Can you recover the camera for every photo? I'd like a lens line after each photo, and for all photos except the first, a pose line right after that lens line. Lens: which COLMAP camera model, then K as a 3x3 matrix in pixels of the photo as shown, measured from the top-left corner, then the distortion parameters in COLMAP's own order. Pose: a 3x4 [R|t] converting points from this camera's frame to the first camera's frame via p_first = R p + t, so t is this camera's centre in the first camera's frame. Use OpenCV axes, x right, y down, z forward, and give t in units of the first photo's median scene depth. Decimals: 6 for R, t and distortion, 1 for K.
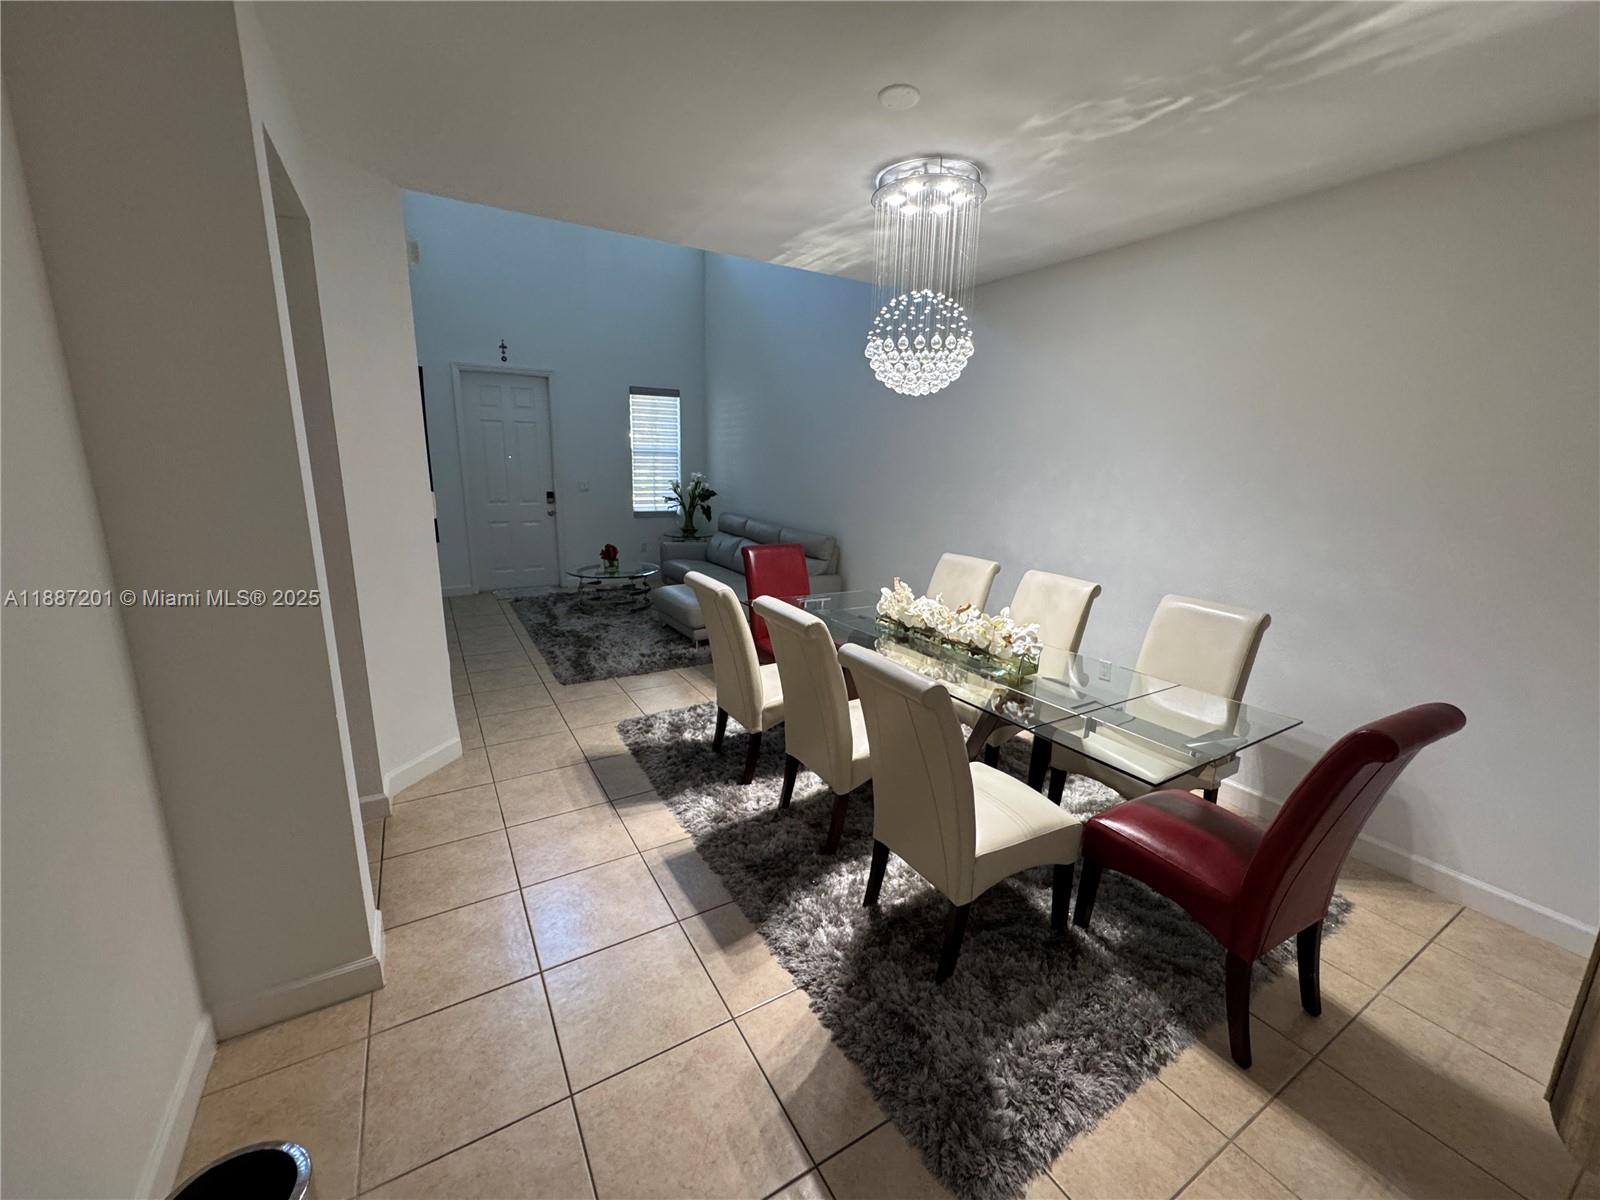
lens RADIAL K [[635.8, 0, 793.8], [0, 635.8, 597.5], [0, 0, 1]] dist [0.000910, -0.000039]
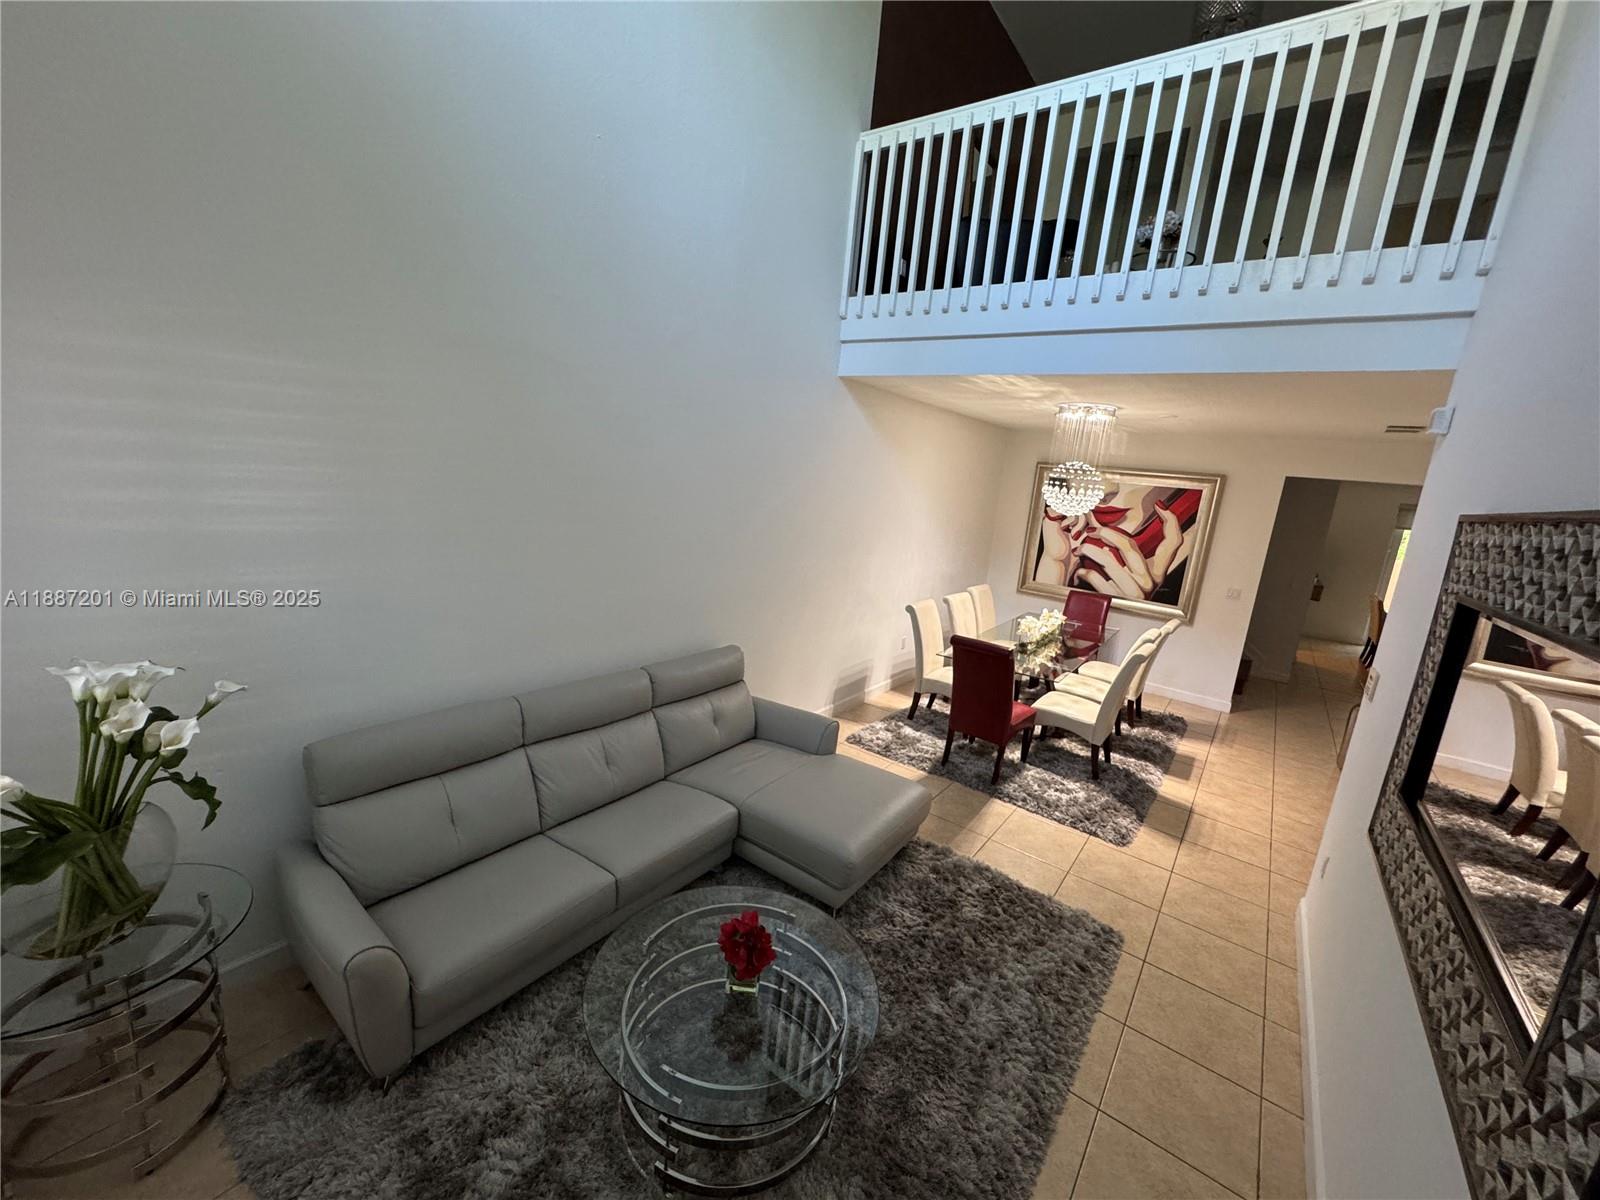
lens RADIAL K [[635.8, 0, 794.0], [0, 635.8, 597.2], [0, 0, 1]] dist [0.000910, -0.000039]
pose [[-0.374281, -0.231744, 0.897891, -0.989173], [0.121526, 0.947660, 0.295248, -0.598584], [-0.919318, 0.219623, -0.326529, 1.903506]]
